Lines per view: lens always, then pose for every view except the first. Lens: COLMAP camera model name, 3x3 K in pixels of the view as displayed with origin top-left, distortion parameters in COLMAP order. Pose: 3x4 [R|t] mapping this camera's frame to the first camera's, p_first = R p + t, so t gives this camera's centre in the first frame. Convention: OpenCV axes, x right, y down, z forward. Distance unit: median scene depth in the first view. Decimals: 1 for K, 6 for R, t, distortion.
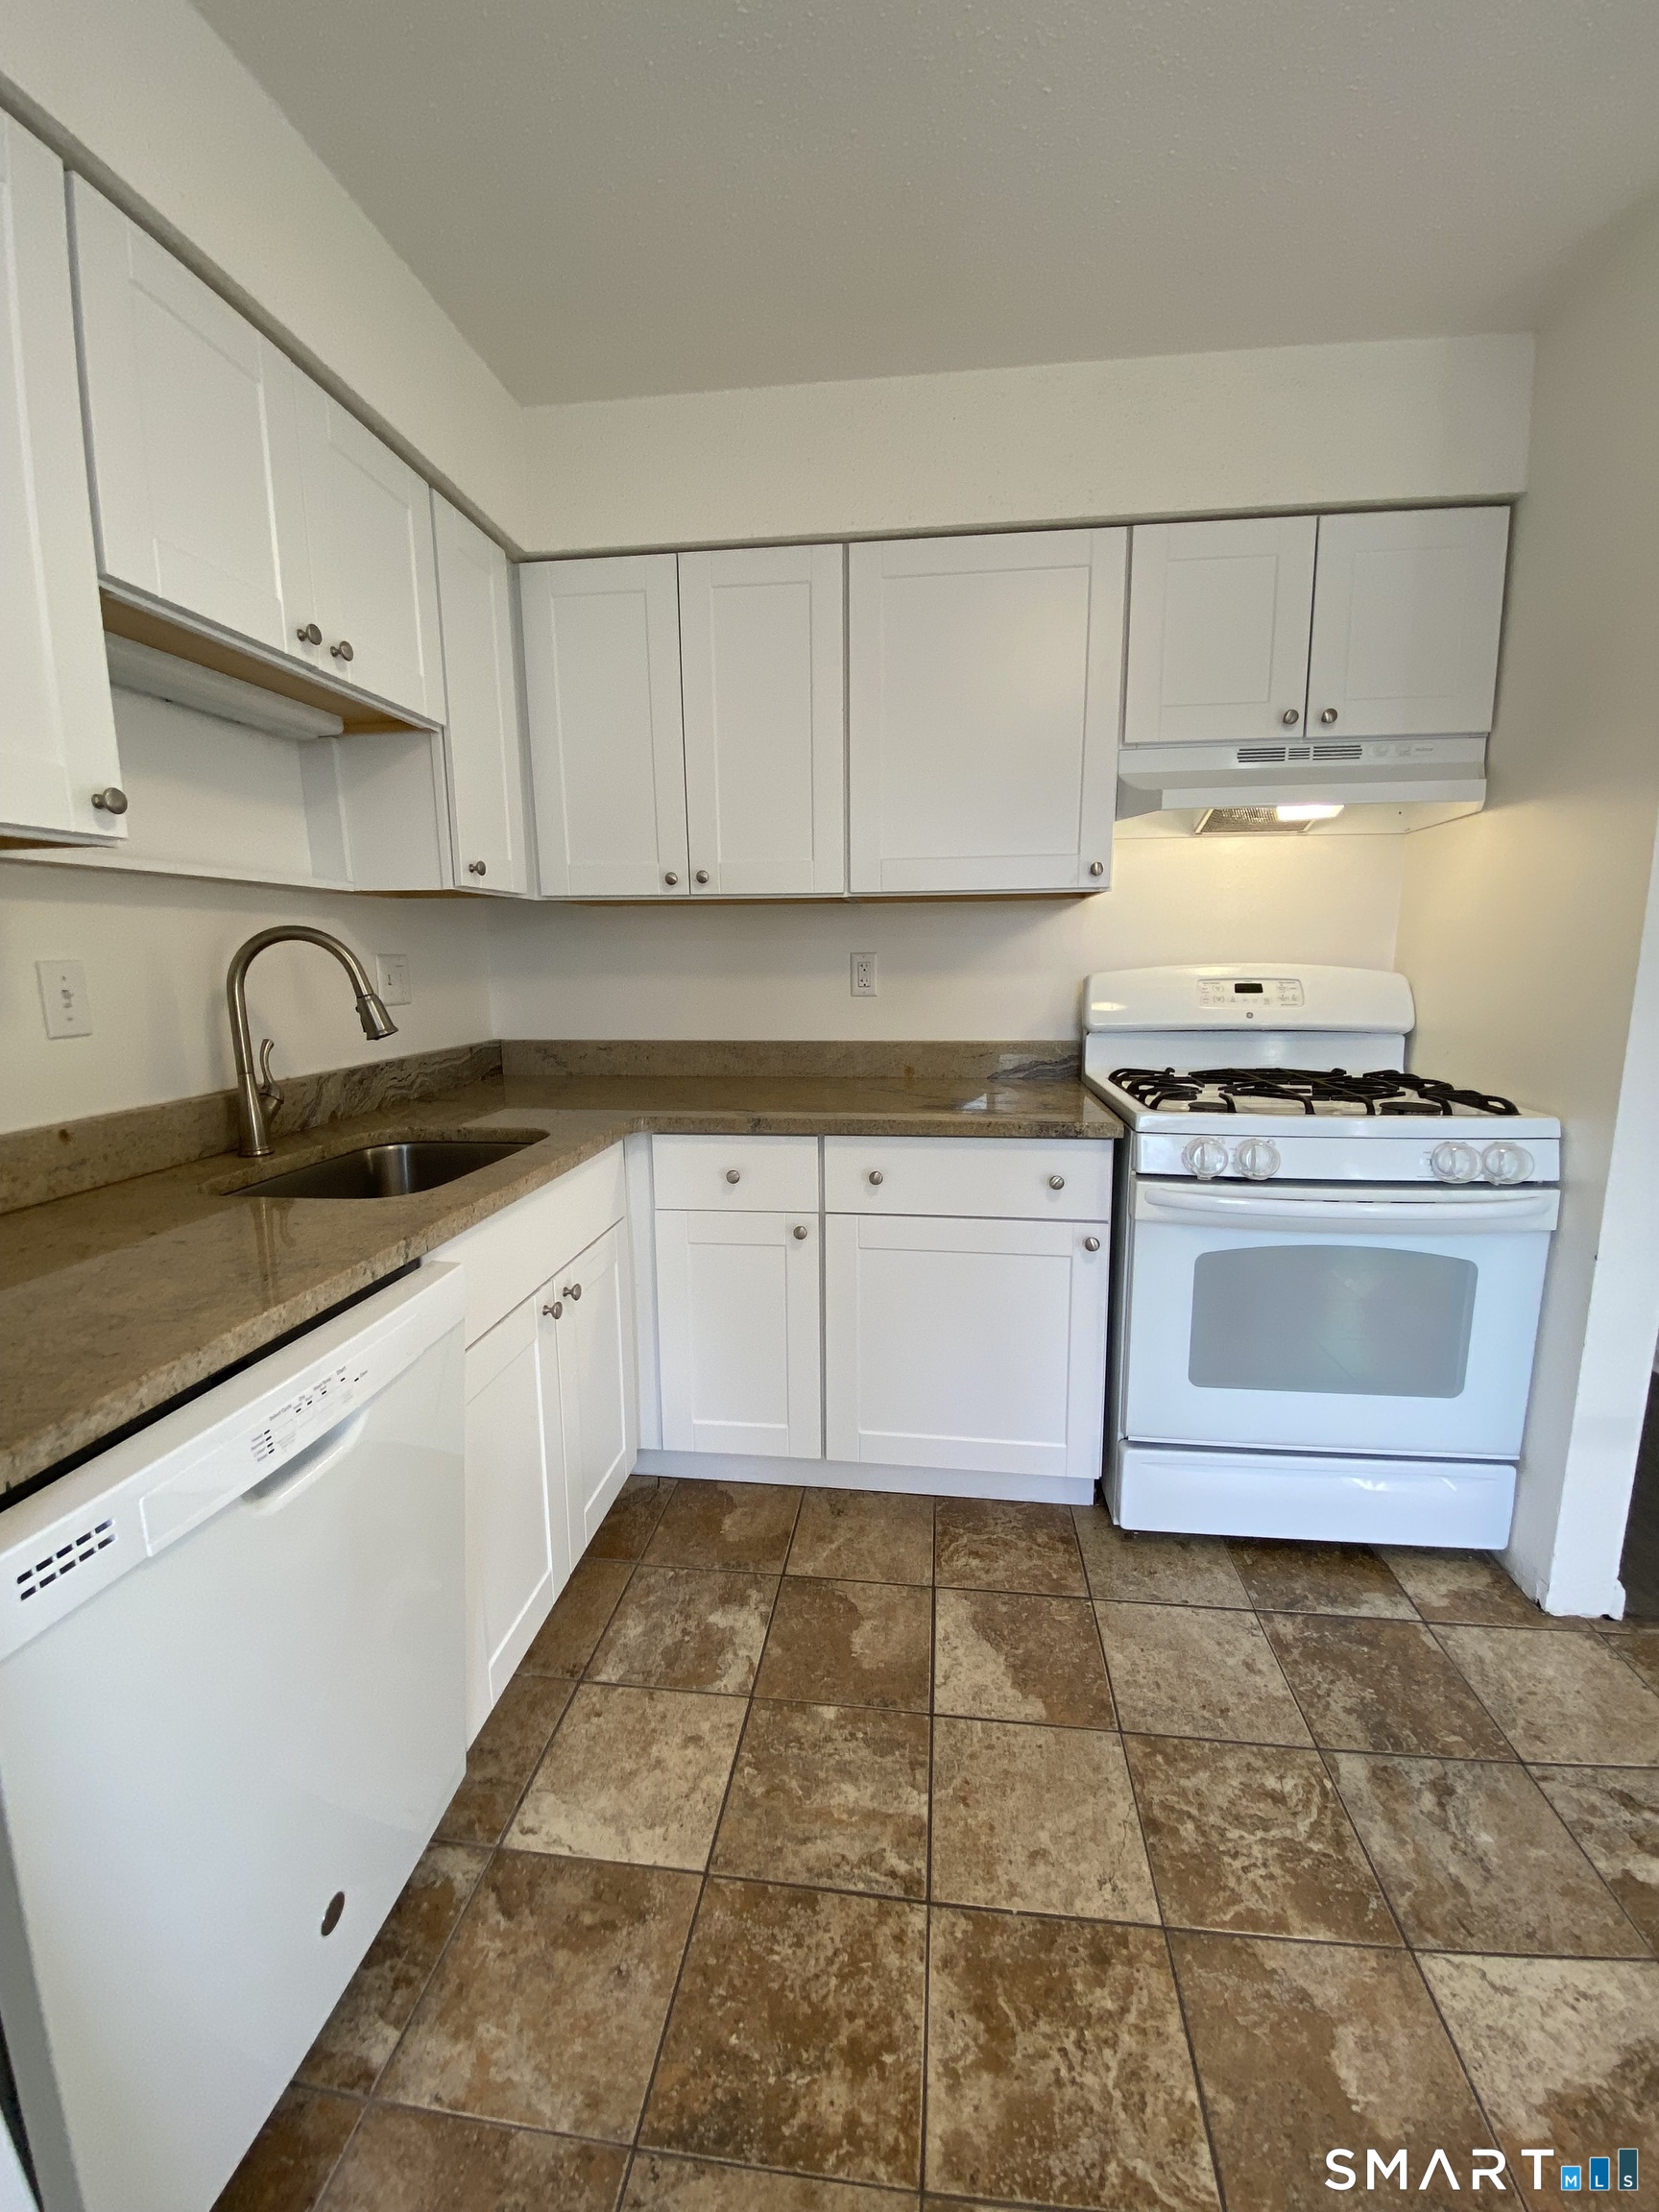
lens RADIAL K [[906.2, 0, 841.3], [0, 906.2, 1105.4], [0, 0, 1]] dist [0.023161, -0.022429]
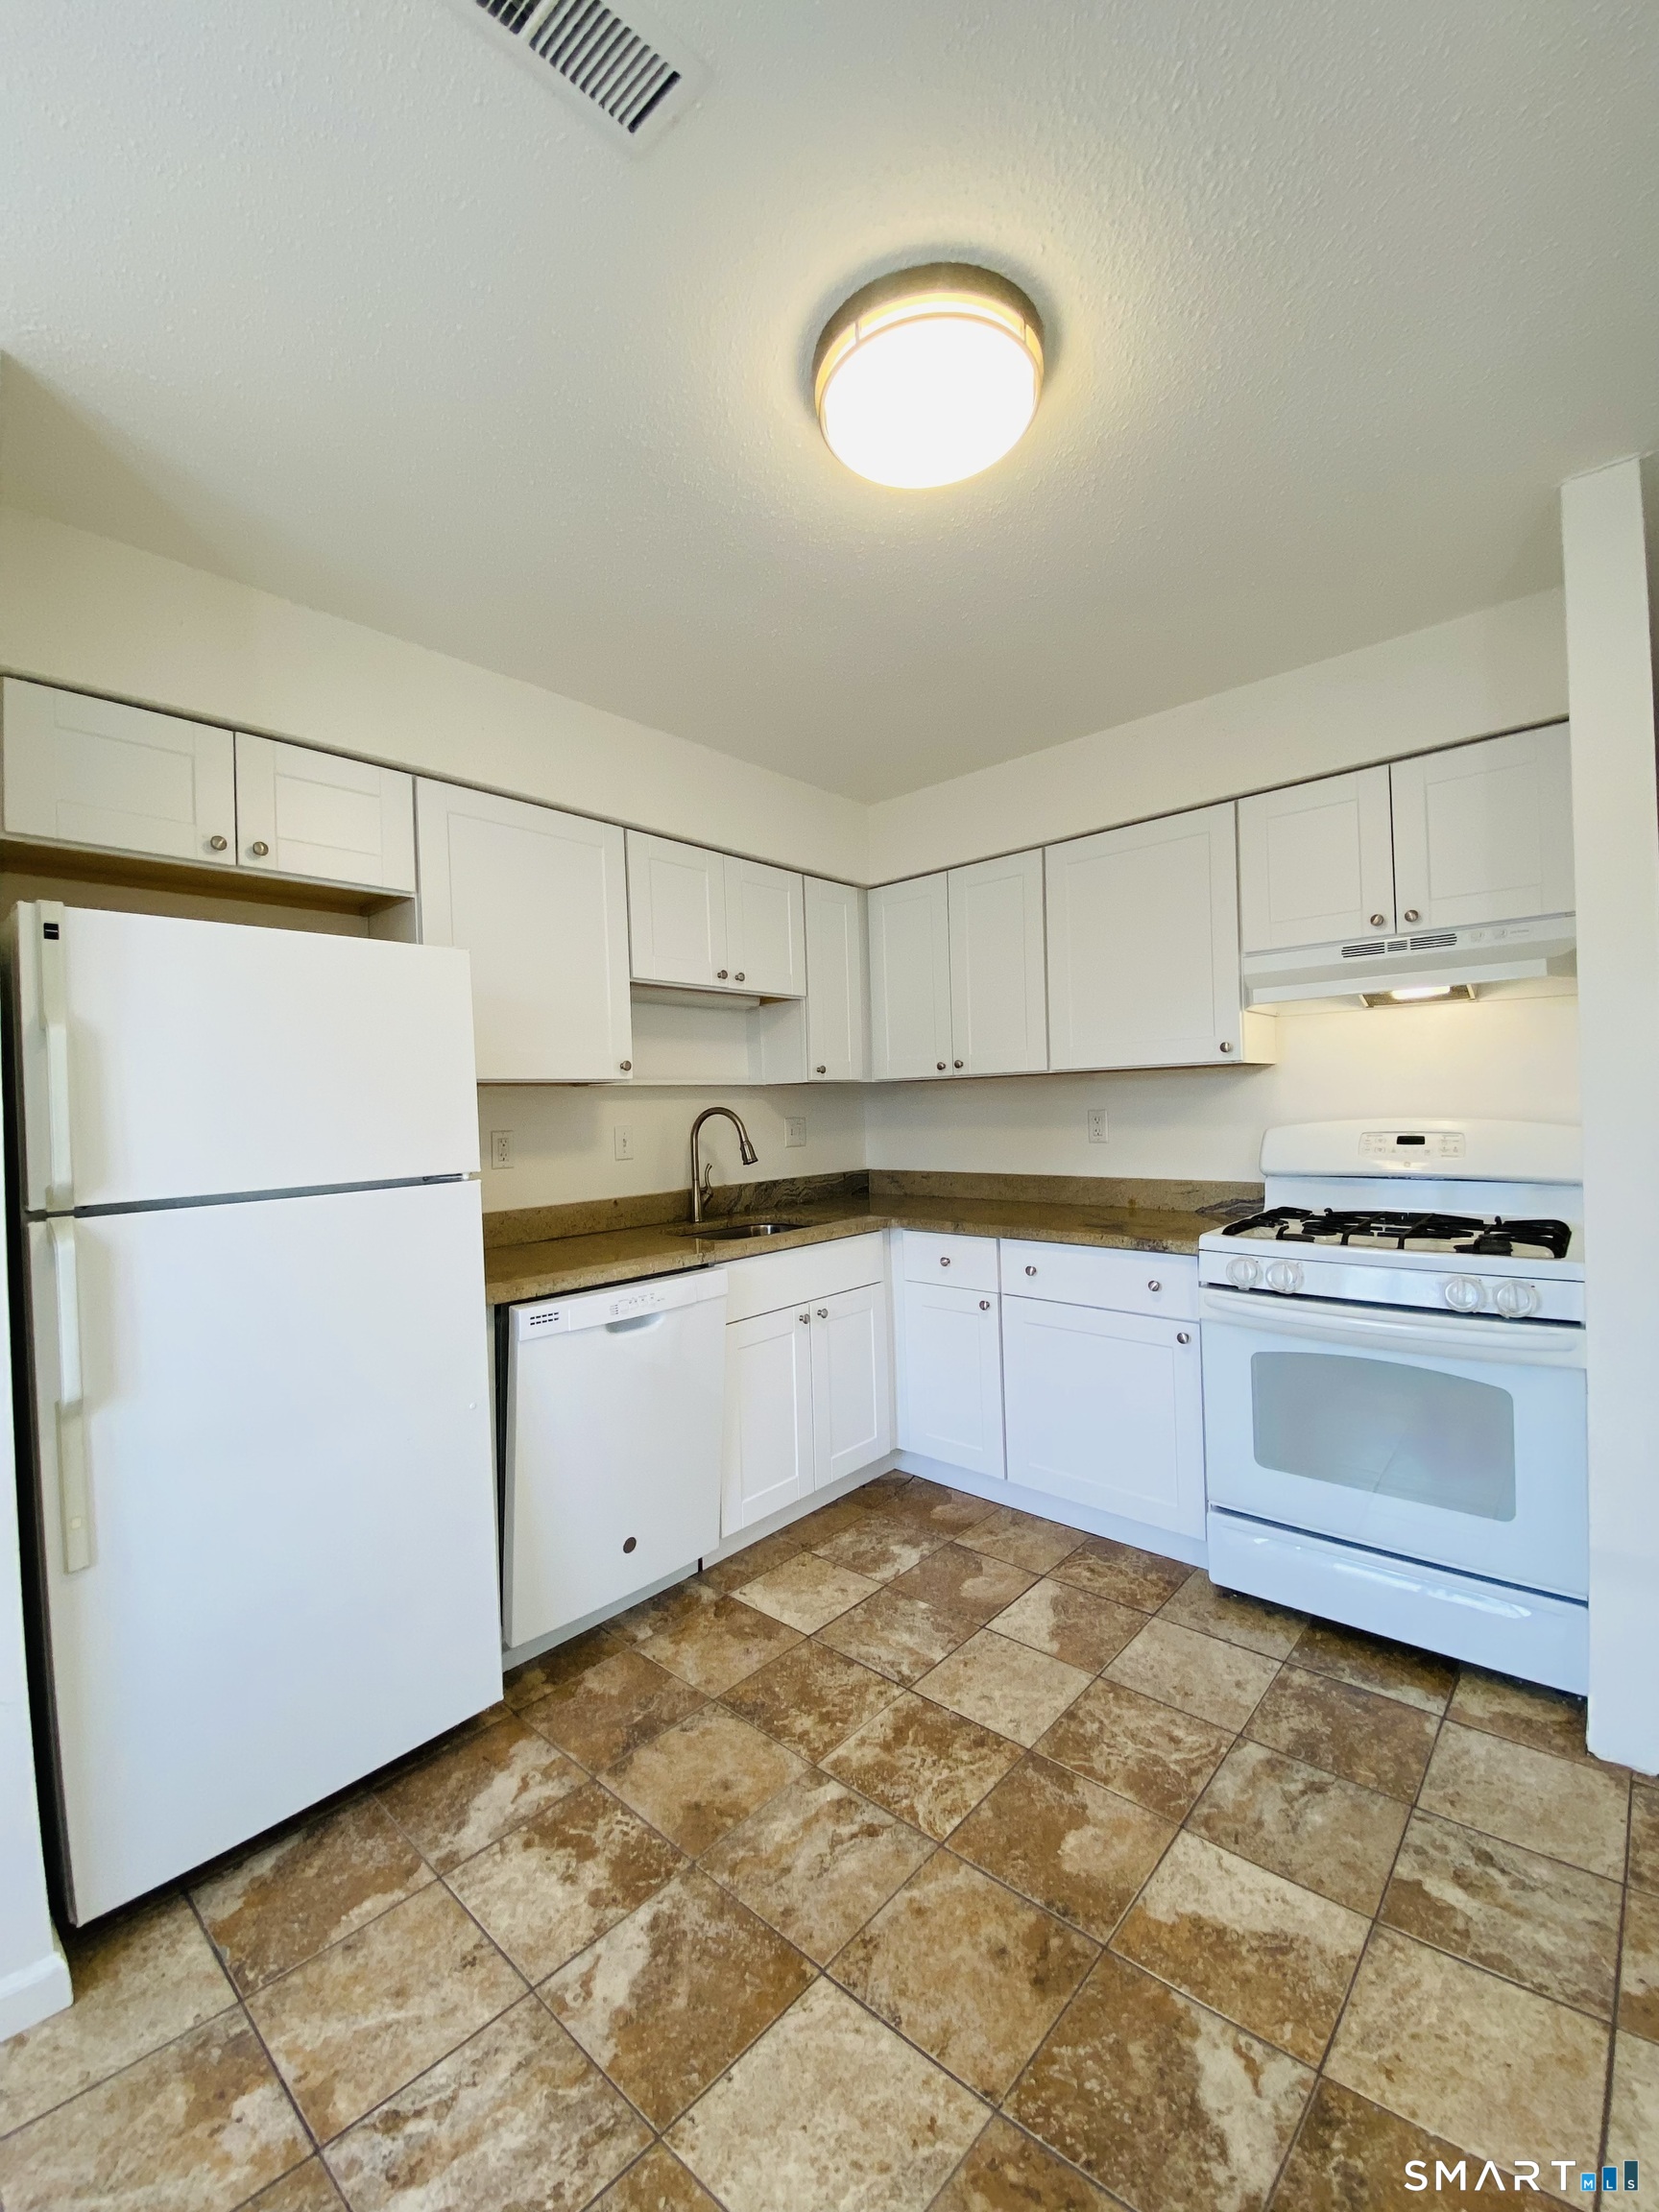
lens RADIAL K [[899.1, 0, 826.4], [0, 899.1, 1096.1], [0, 0, 1]] dist [0.021403, -0.020586]
pose [[0.817072, -0.021274, -0.576143, 0.722825], [-0.073262, 0.987387, -0.140357, 0.037336], [0.571862, 0.156891, 0.805208, -0.446447]]
